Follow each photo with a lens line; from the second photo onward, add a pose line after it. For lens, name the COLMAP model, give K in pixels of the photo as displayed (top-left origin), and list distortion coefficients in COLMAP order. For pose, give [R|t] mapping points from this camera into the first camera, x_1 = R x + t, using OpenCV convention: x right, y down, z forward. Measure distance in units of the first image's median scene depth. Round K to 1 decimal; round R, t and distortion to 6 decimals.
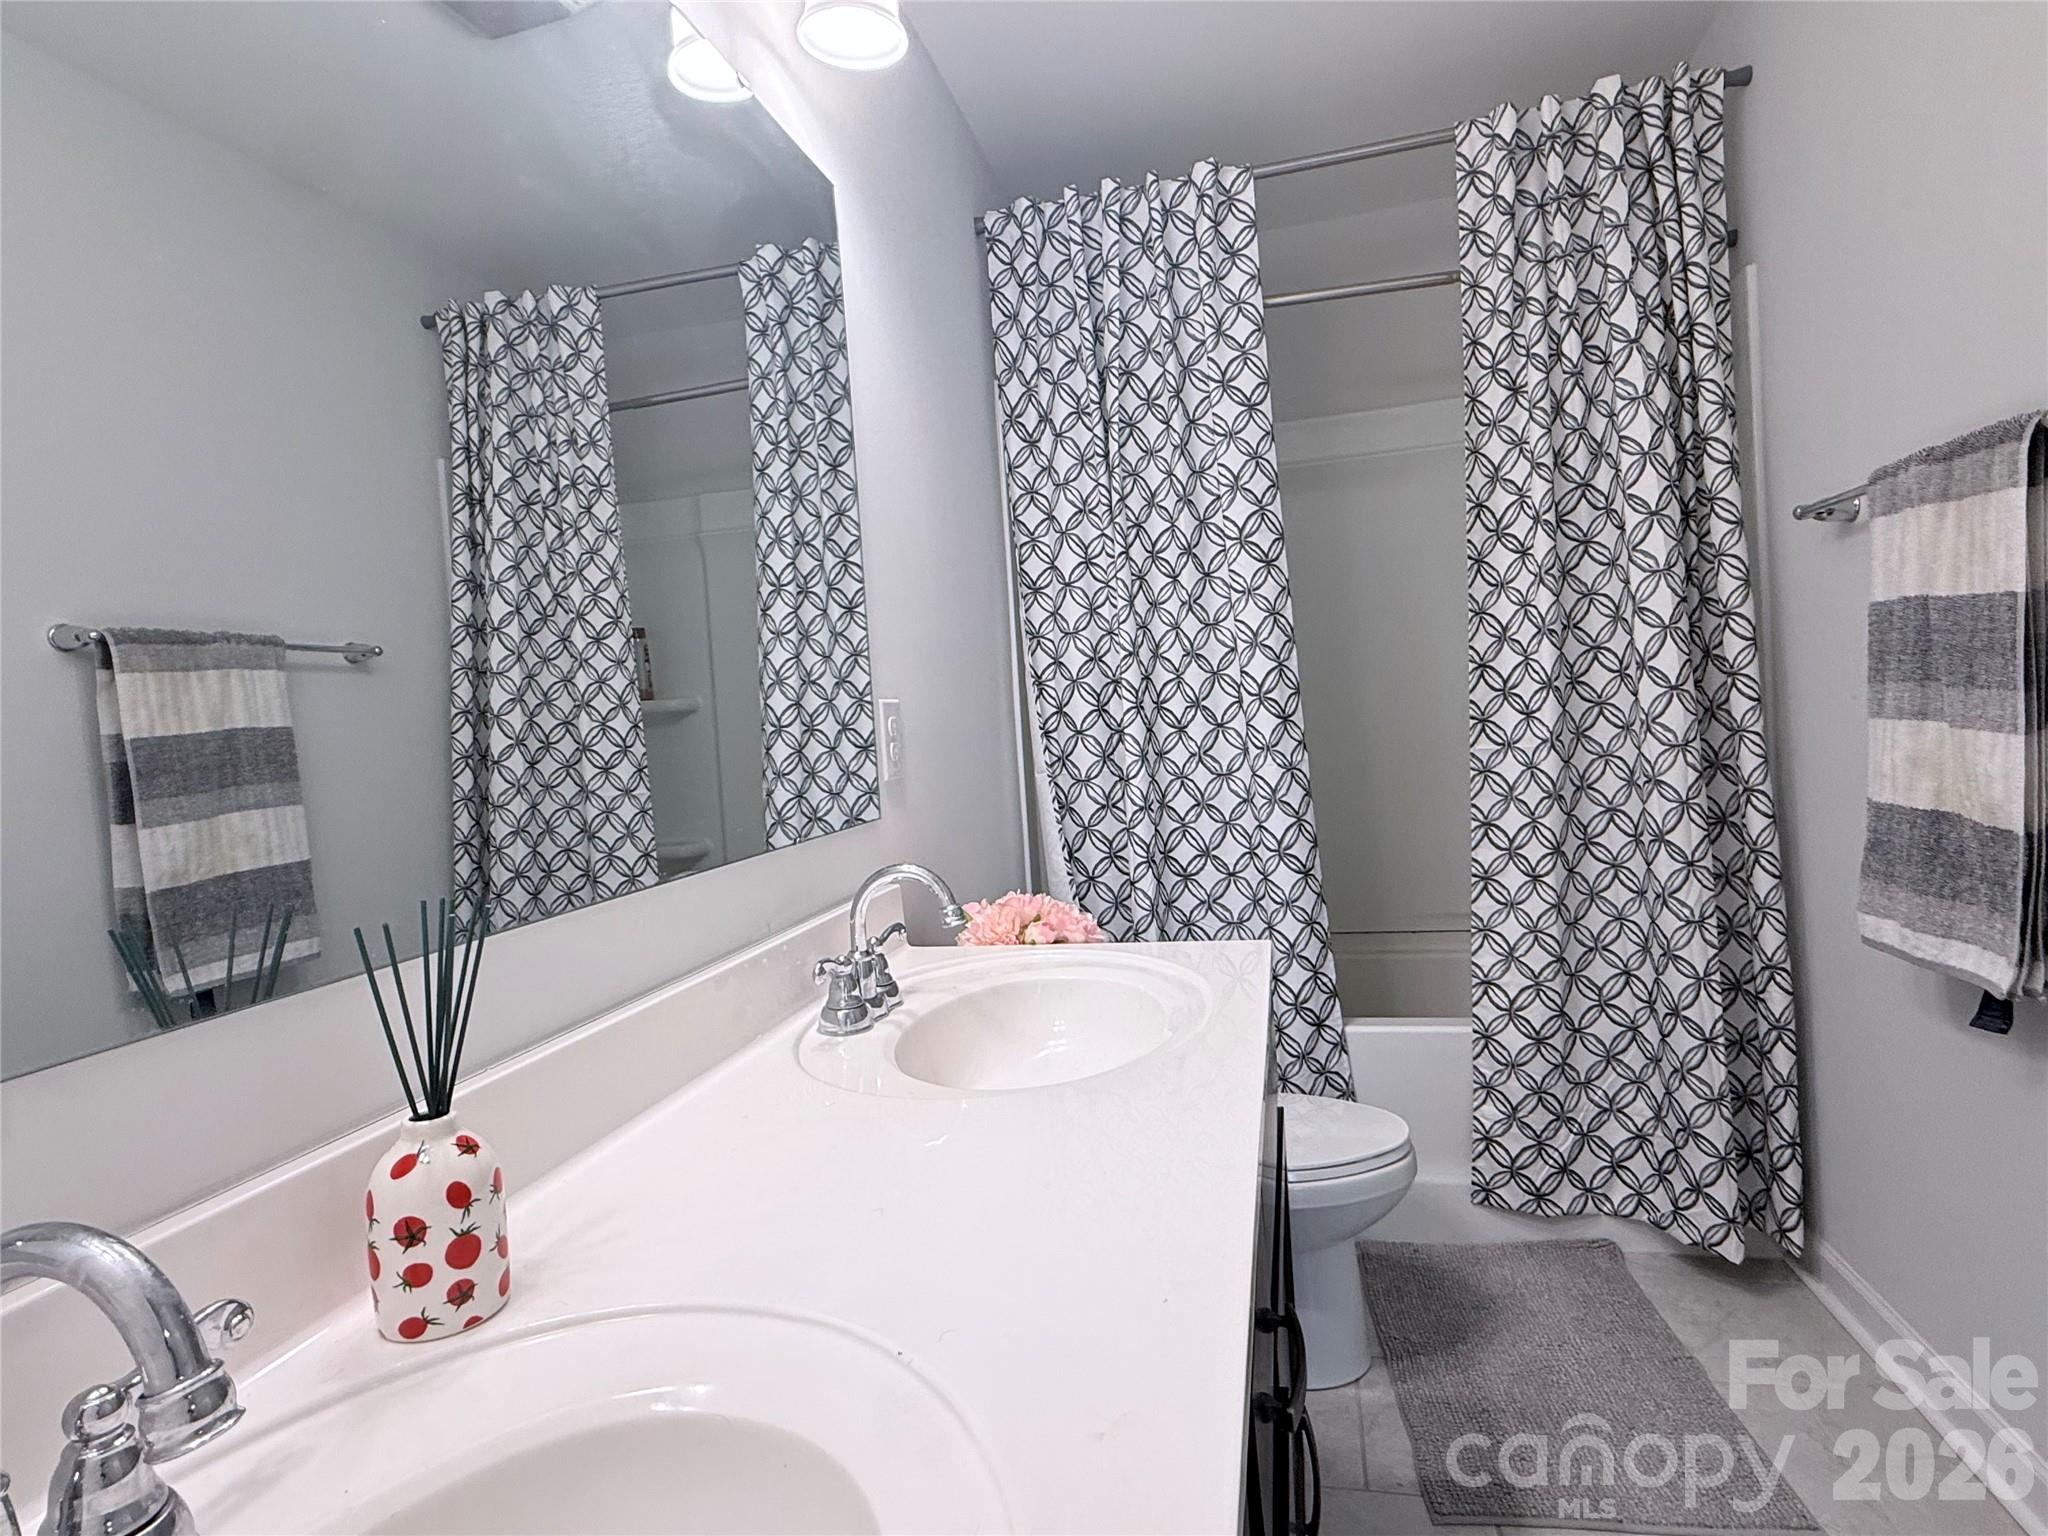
lens RADIAL K [[1071.2, 0, 1024.0], [0, 1071.2, 768.0], [0, 0, 1]] dist [-0.051296, 0.011555]
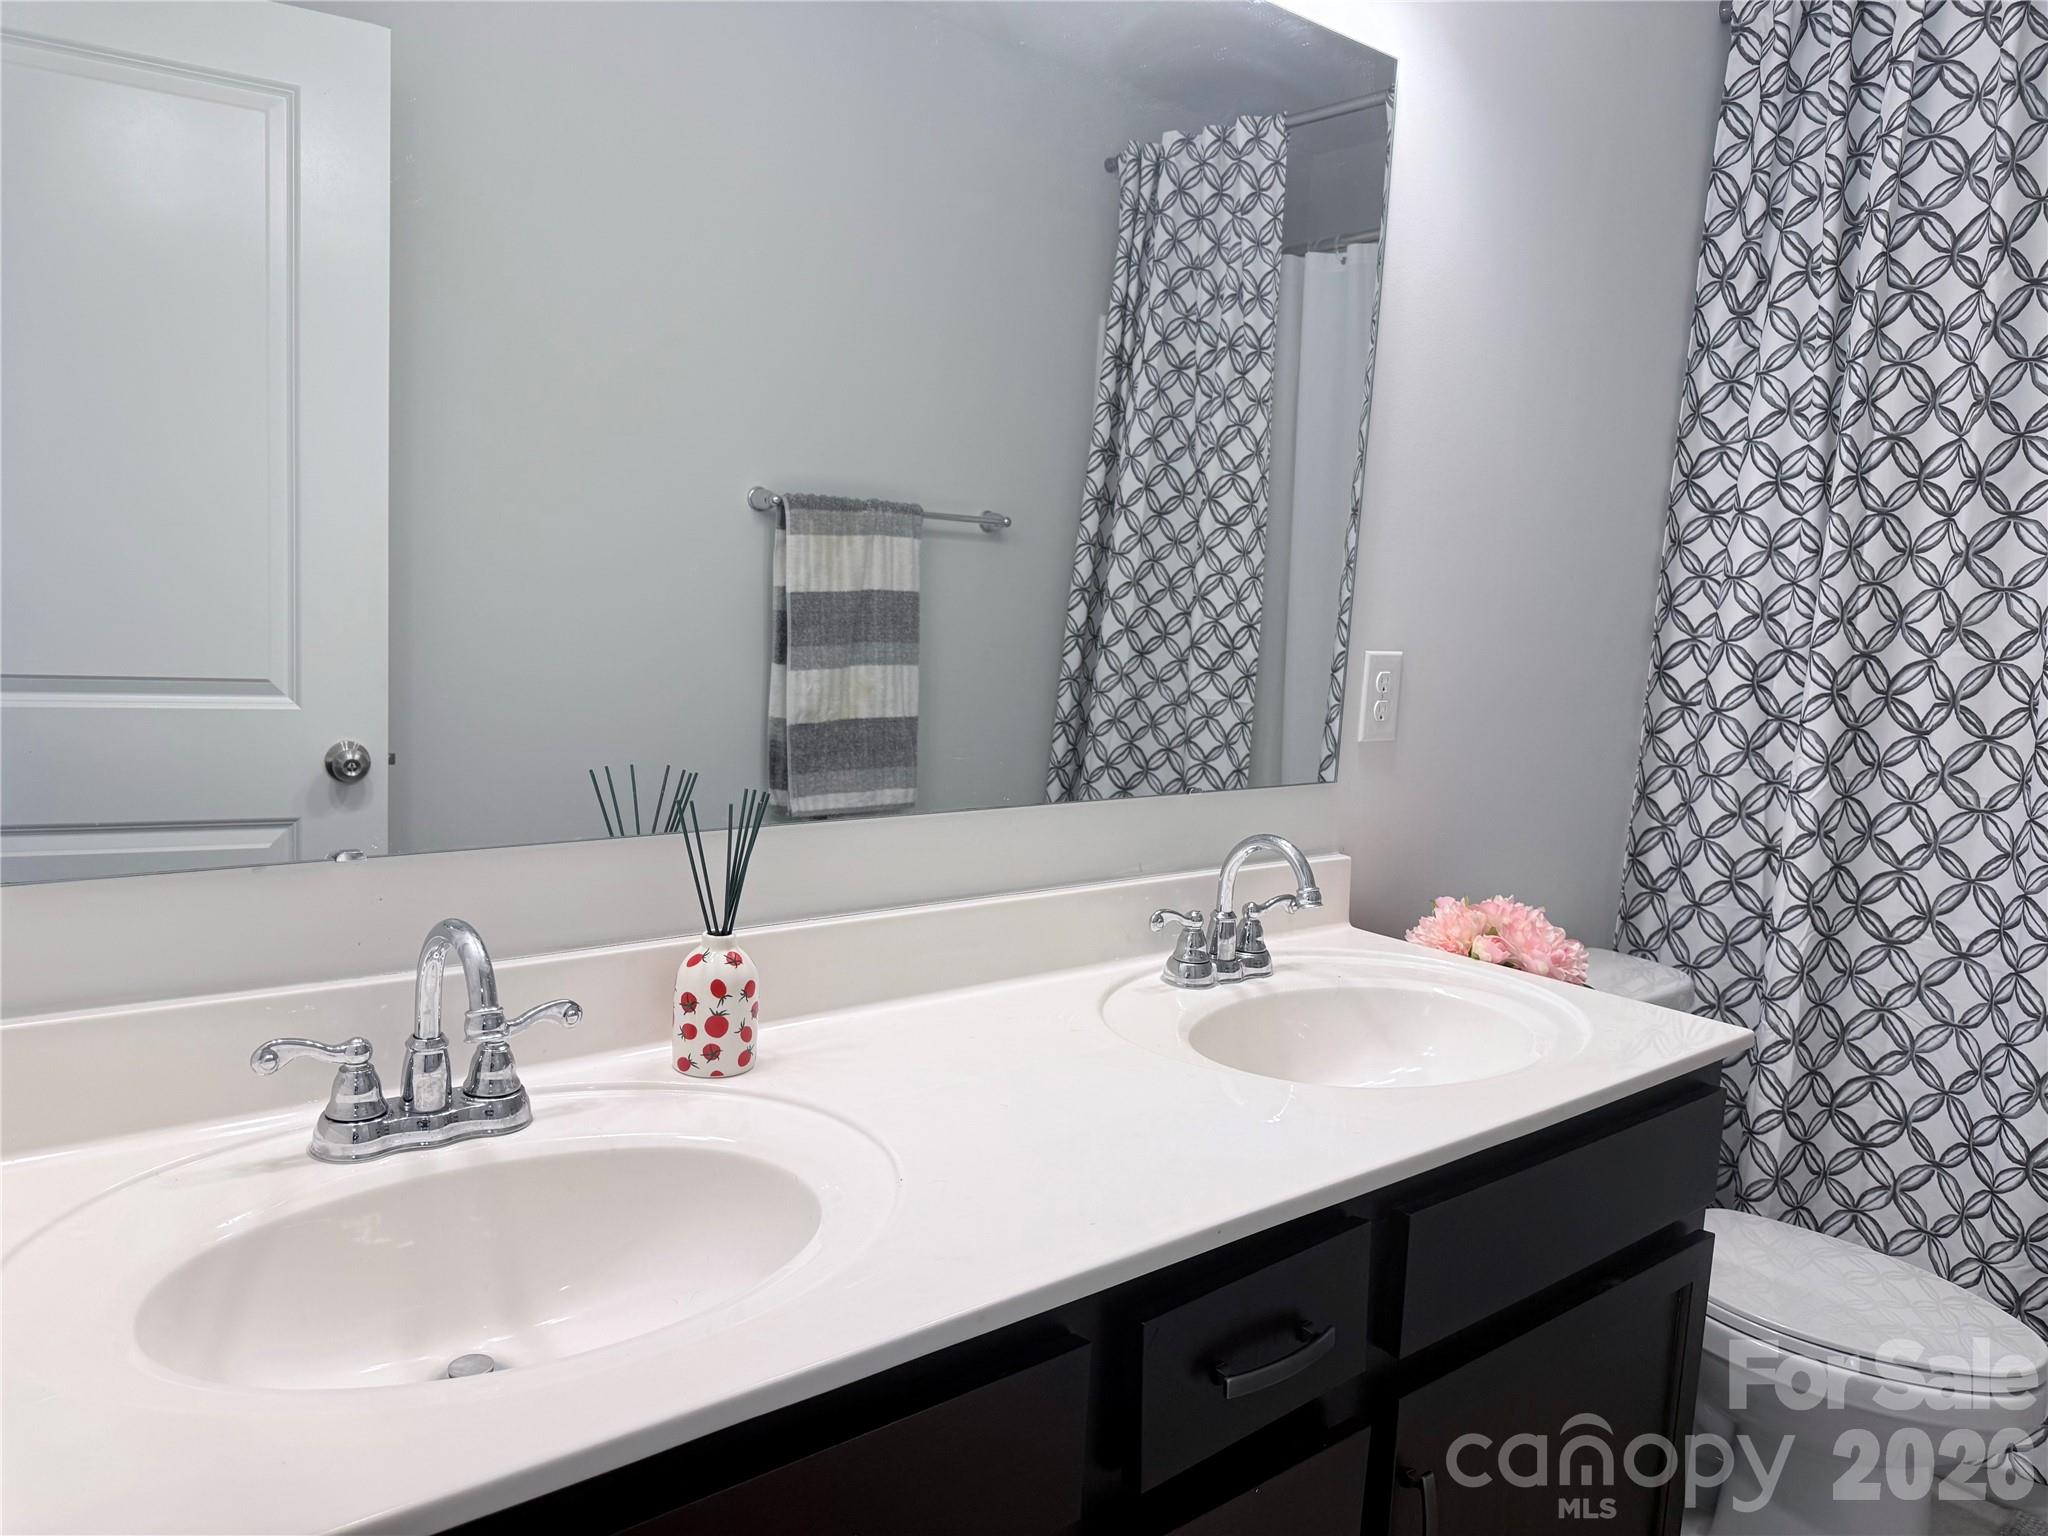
lens RADIAL K [[1401.6, 0, 1023.4], [0, 1401.6, 852.3], [0, 0, 1]] dist [-0.001863, -0.066894]
pose [[0.777823, 0.221695, -0.588085, 0.299205], [-0.133211, 0.972614, 0.190464, -0.069553], [0.614204, -0.069808, 0.786053, -0.089390]]
